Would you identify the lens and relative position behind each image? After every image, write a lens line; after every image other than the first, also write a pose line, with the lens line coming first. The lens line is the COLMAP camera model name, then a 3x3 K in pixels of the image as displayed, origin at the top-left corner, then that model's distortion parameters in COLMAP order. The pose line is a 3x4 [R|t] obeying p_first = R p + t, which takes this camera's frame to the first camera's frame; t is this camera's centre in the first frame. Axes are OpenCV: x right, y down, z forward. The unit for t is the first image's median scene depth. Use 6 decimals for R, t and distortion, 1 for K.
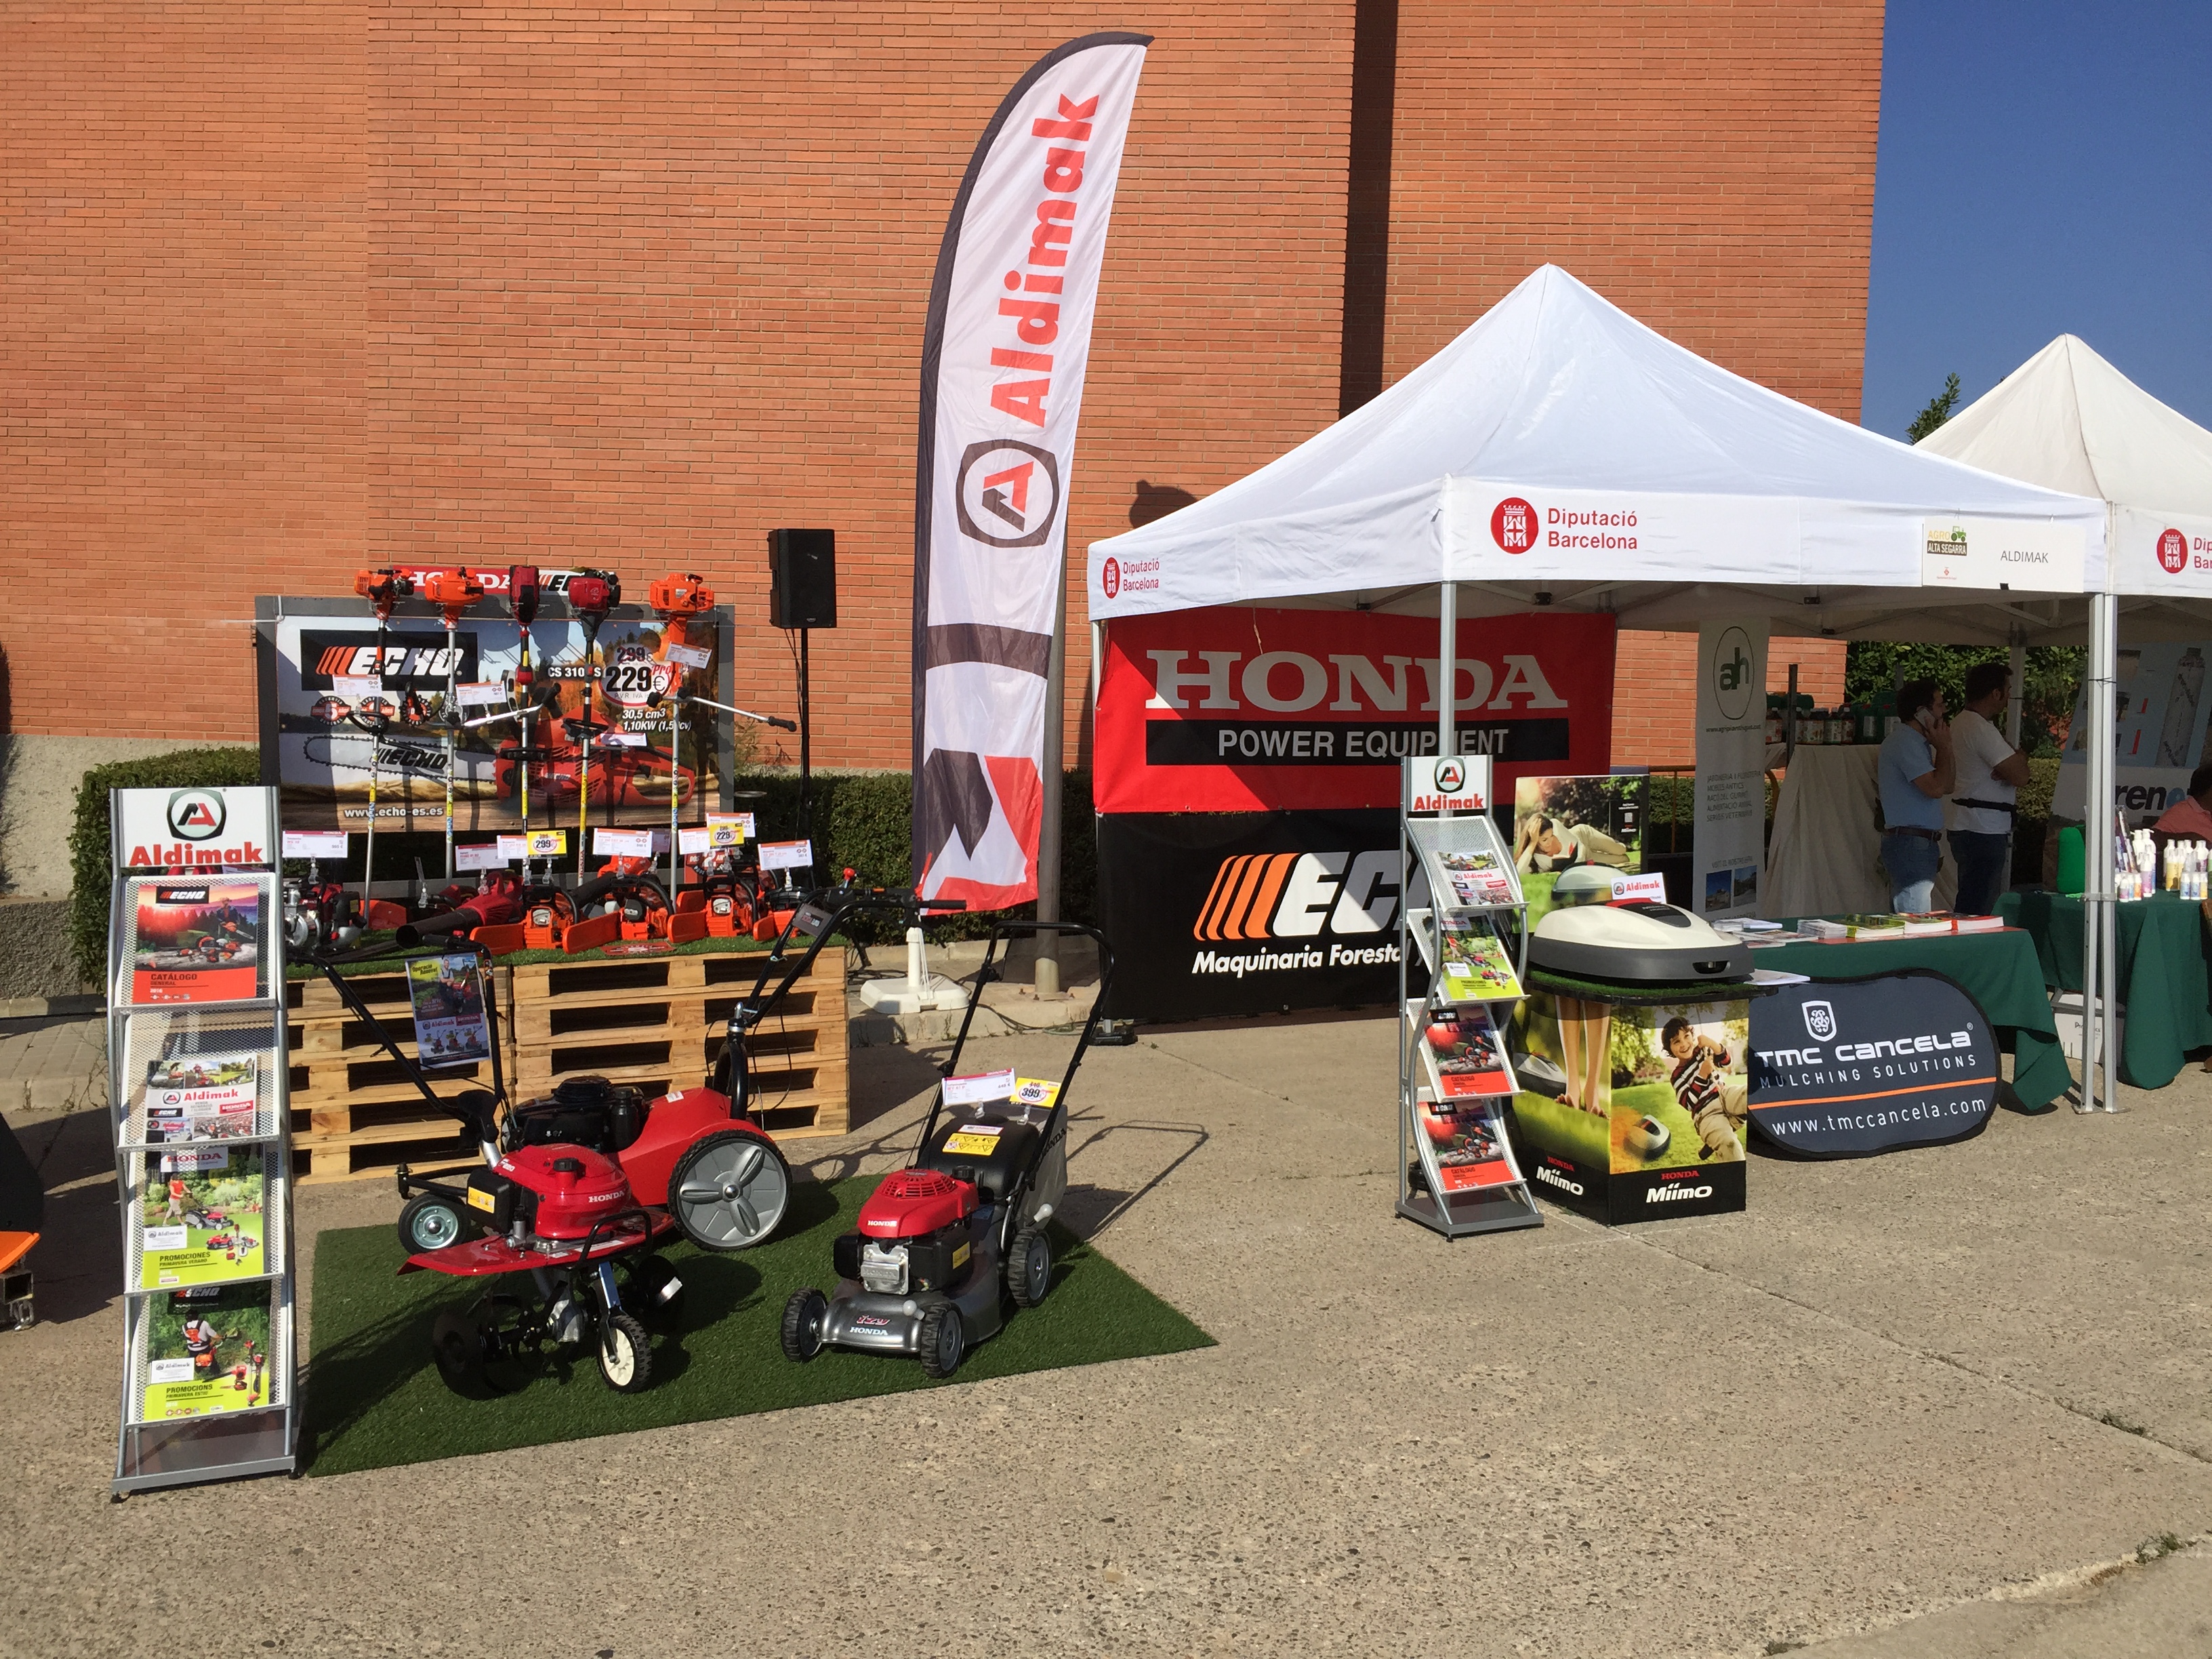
lens RADIAL K [[1899.8, 0, 1110.4], [0, 1899.8, 814.0], [0, 0, 1]] dist [0.076143, -0.107247]
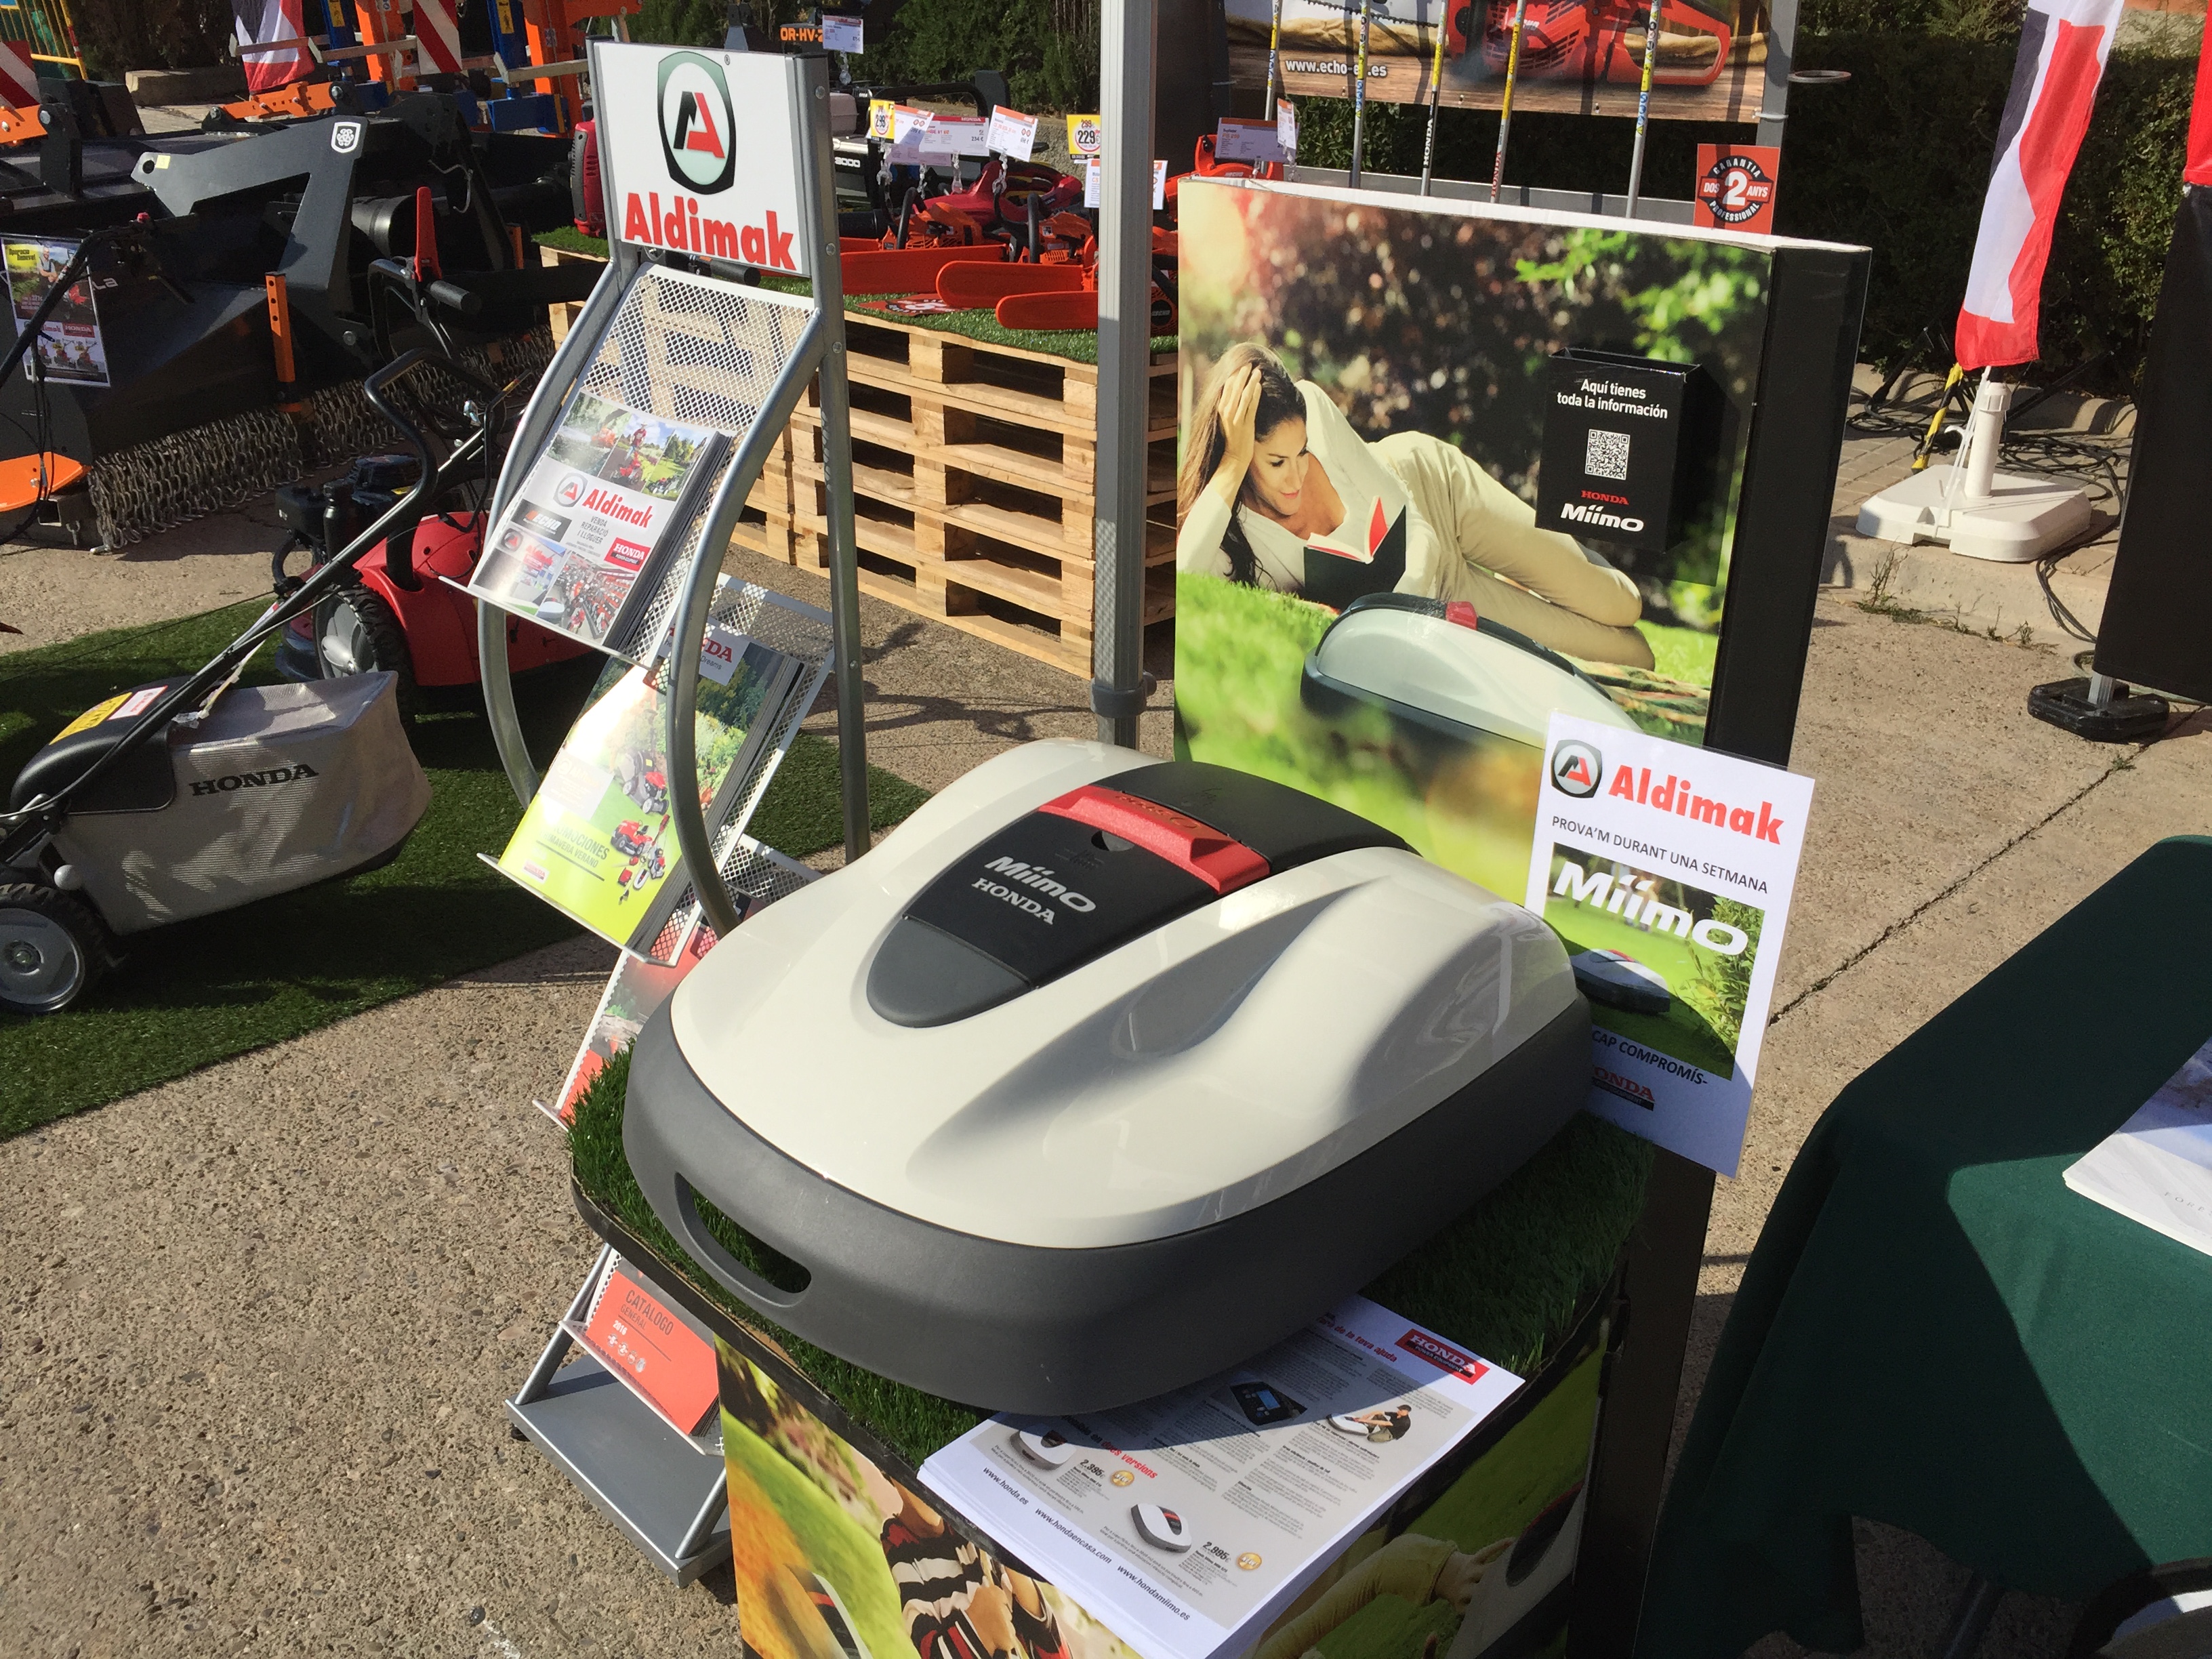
lens RADIAL K [[1895.1, 0, 1106.0], [0, 1895.1, 829.5], [0, 0, 1]] dist [0.072322, -0.094996]
pose [[0.361271, 0.401916, -0.841396, 0.382590], [-0.058607, 0.910342, 0.409686, -0.036033], [0.930617, -0.098696, 0.352435, 0.768841]]
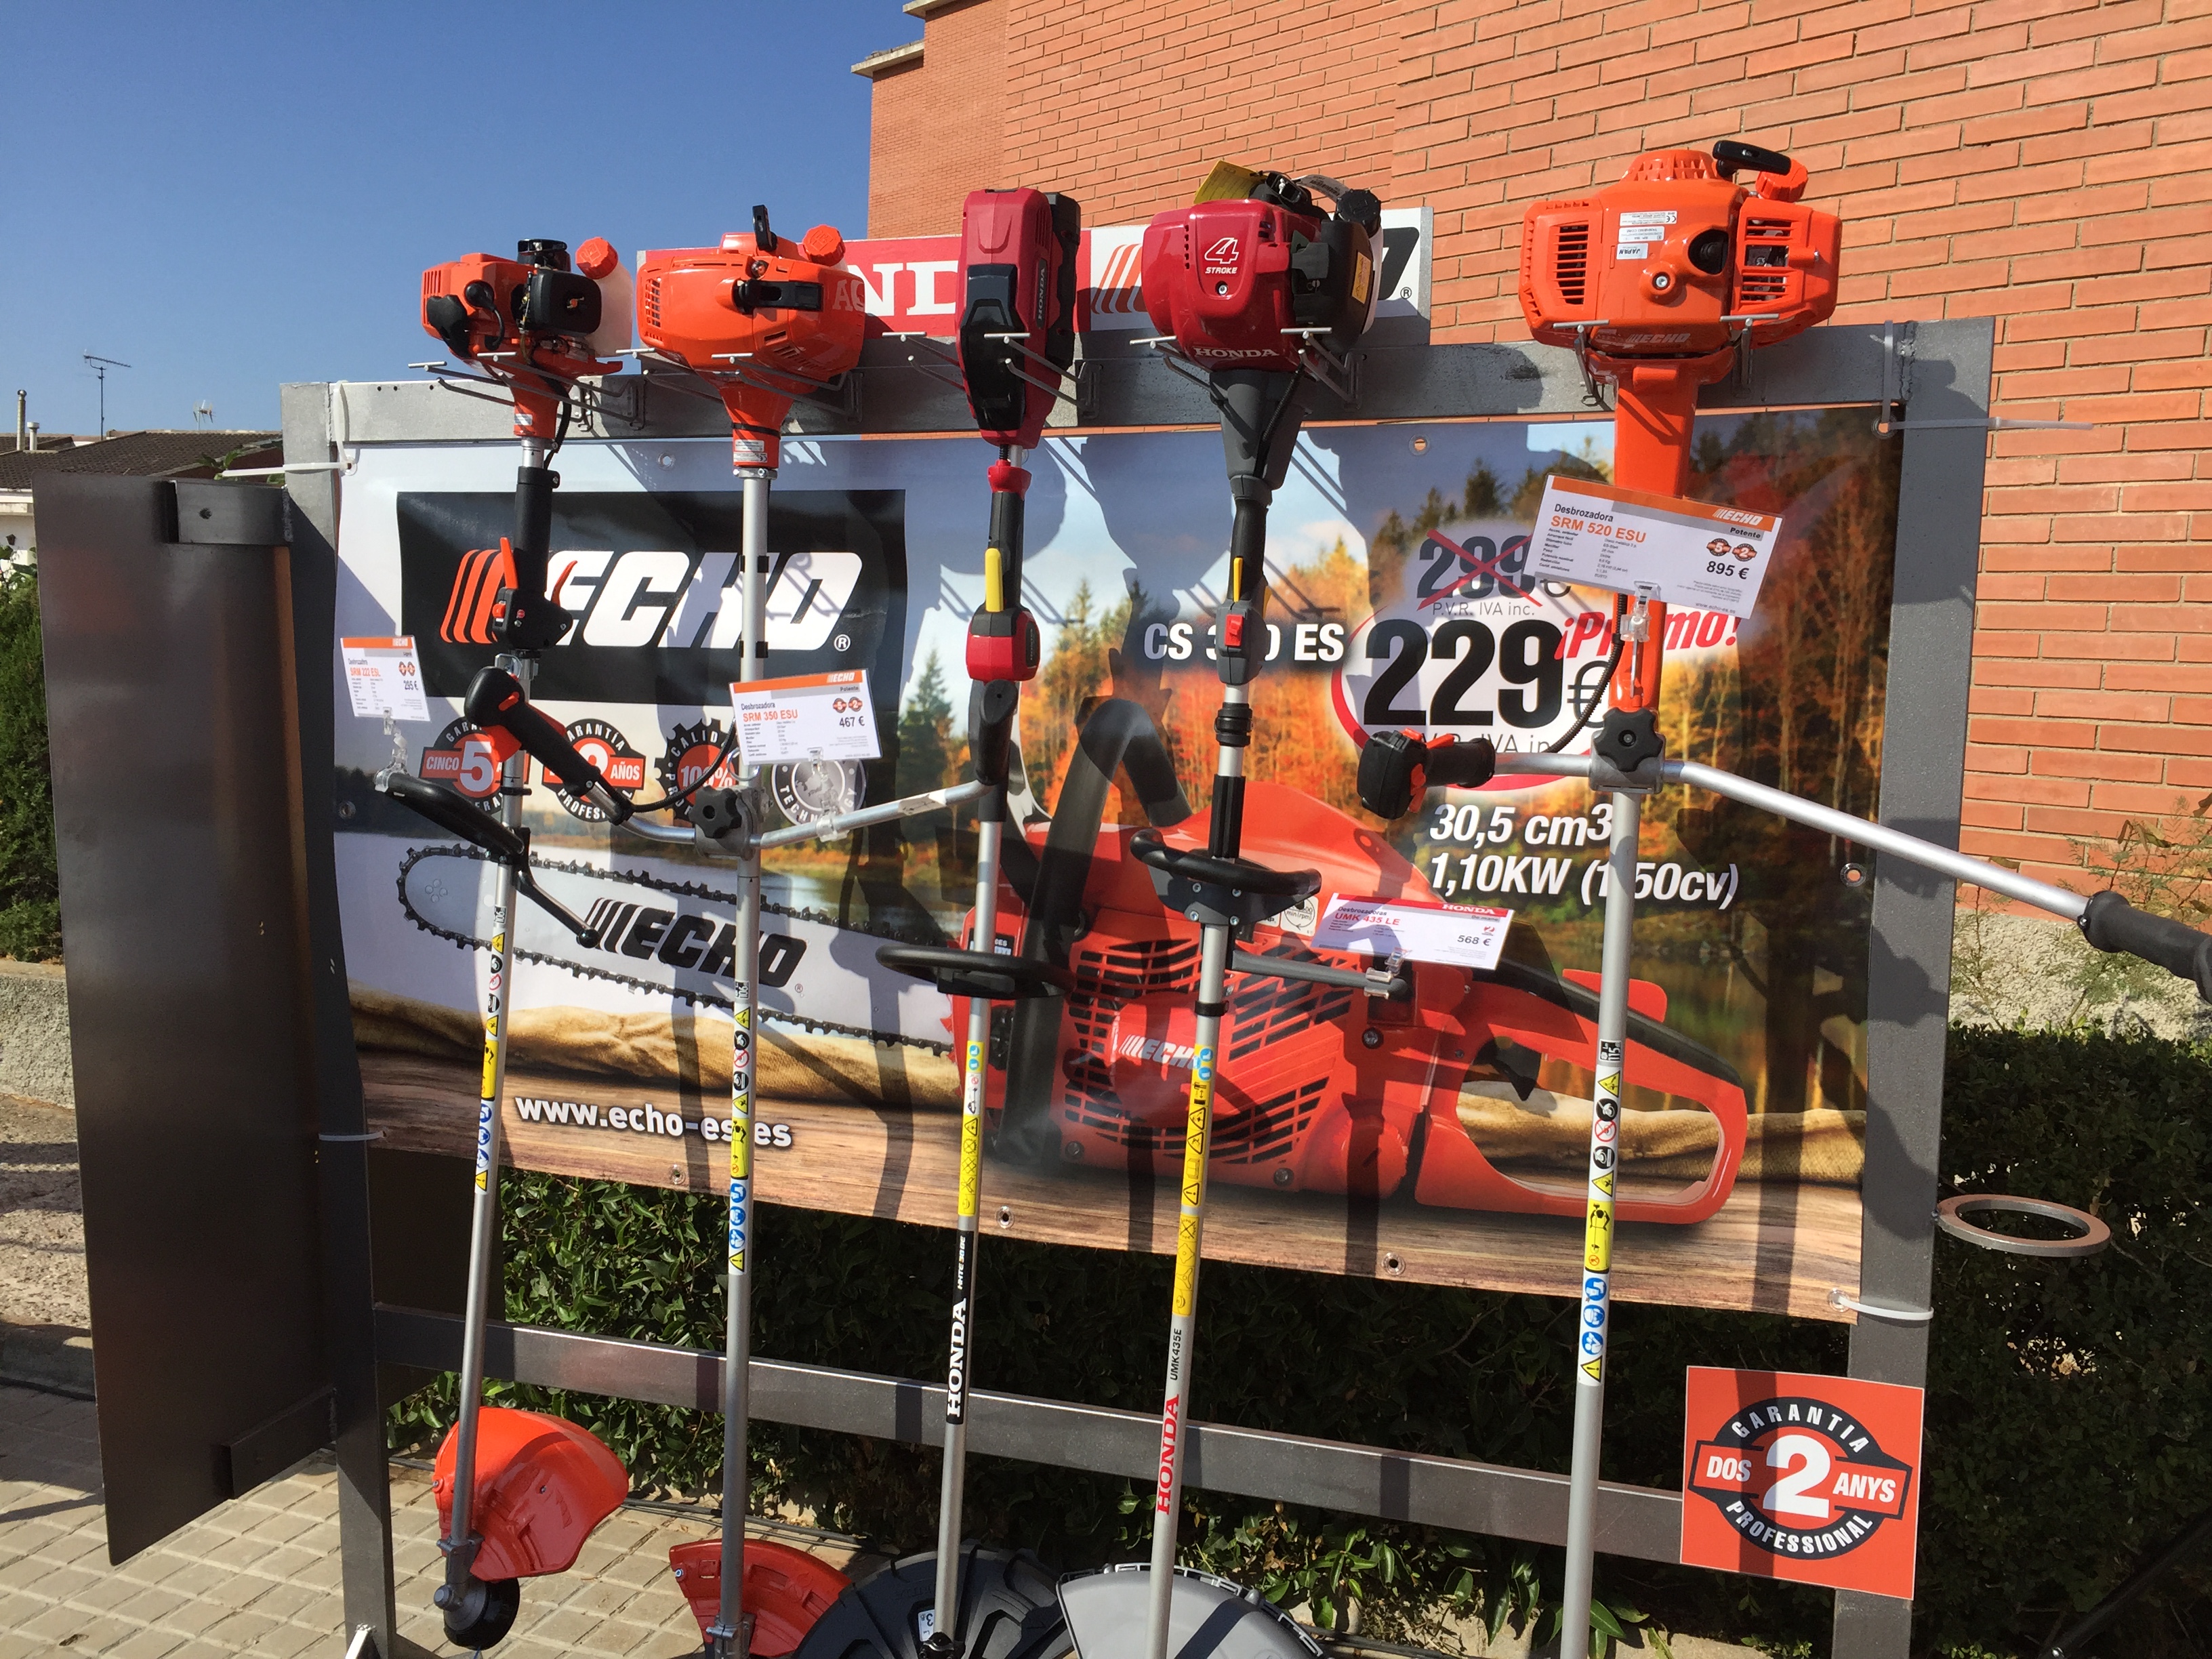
lens RADIAL K [[1895.1, 0, 1106.0], [0, 1895.1, 829.5], [0, 0, 1]] dist [0.072322, -0.094996]
pose [[0.719557, 0.066652, -0.691227, -0.154028], [-0.068108, 0.997358, 0.025272, -0.068648], [0.691086, 0.028893, 0.722195, 1.010997]]
